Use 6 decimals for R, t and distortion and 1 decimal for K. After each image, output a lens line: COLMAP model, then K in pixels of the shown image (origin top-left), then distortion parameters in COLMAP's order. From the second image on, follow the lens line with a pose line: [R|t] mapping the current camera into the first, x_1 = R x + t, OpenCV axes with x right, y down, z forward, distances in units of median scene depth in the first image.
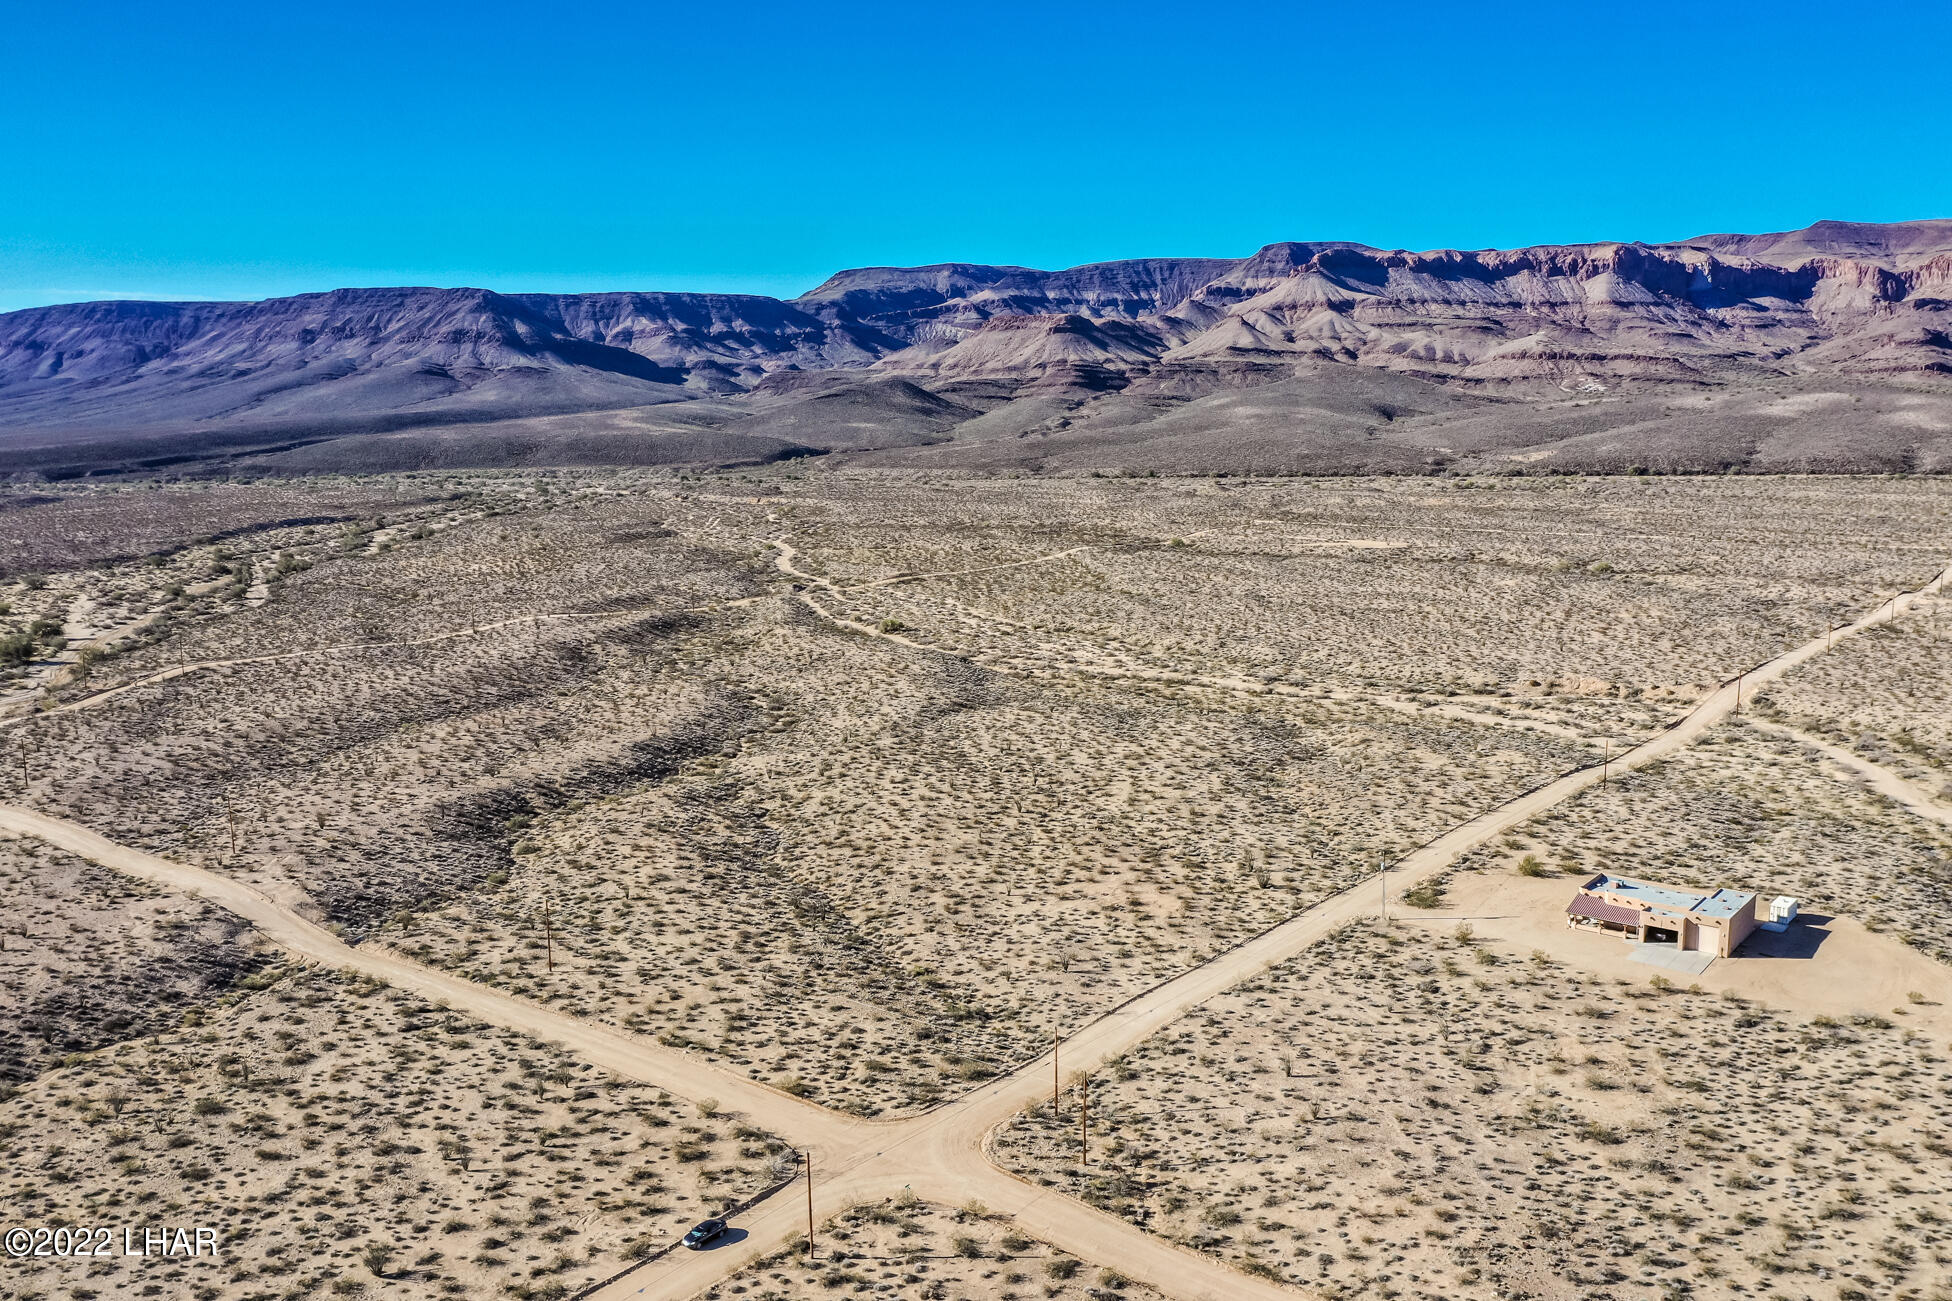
lens RADIAL K [[1570.8, 0, 976.0], [0, 1570.8, 650.5], [0, 0, 1]] dist [0.011222, -0.001439]
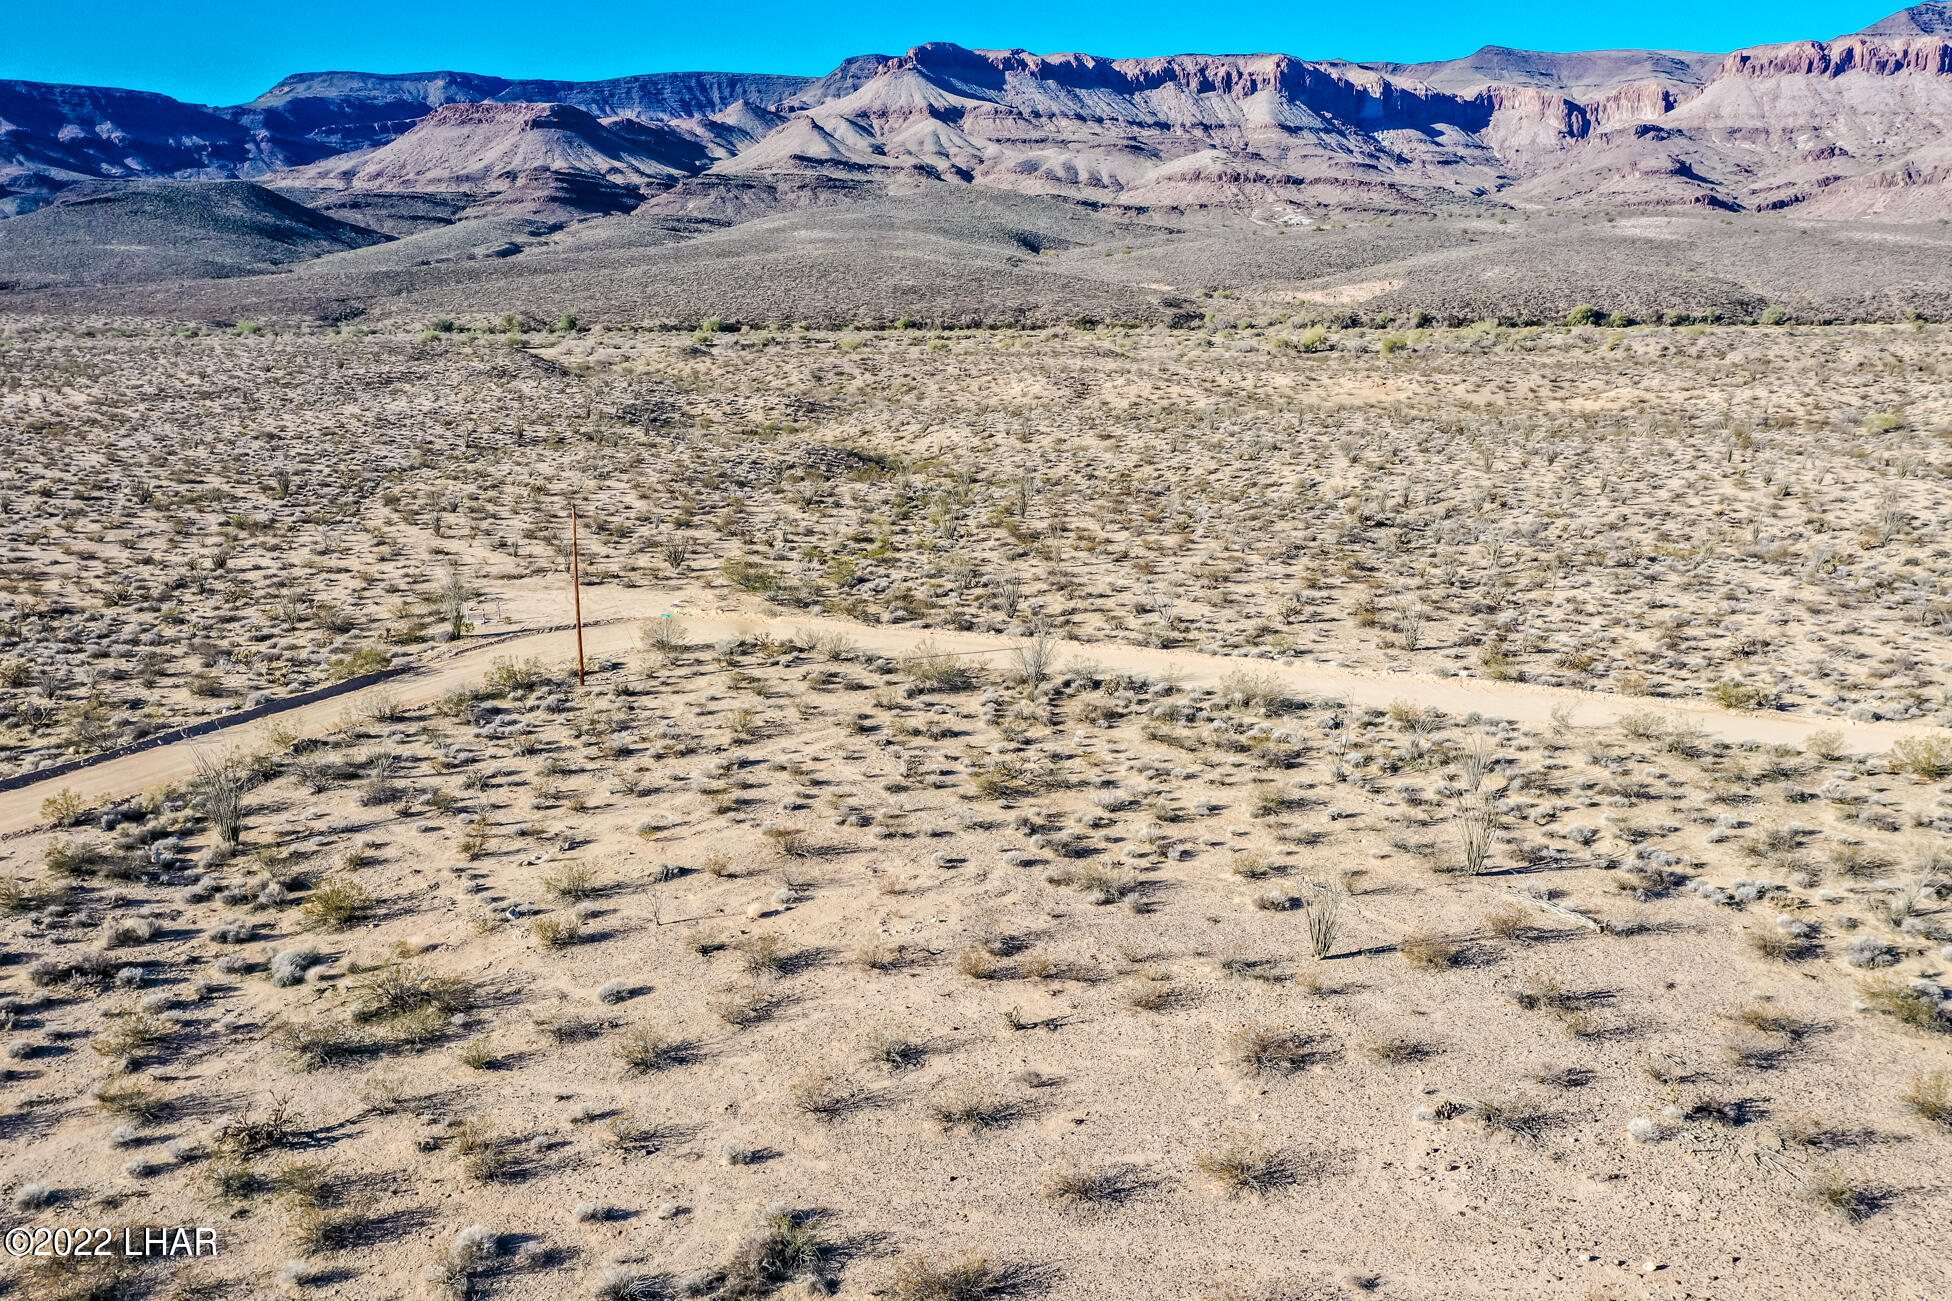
lens RADIAL K [[1605.7, 0, 976.0], [0, 1605.7, 650.5], [0, 0, 1]] dist [0.011162, -0.003617]
pose [[0.969267, -0.046351, 0.241605, 0.048509], [0.028809, 0.996719, 0.075642, -0.023150], [-0.244318, -0.066357, 0.967422, 0.236281]]
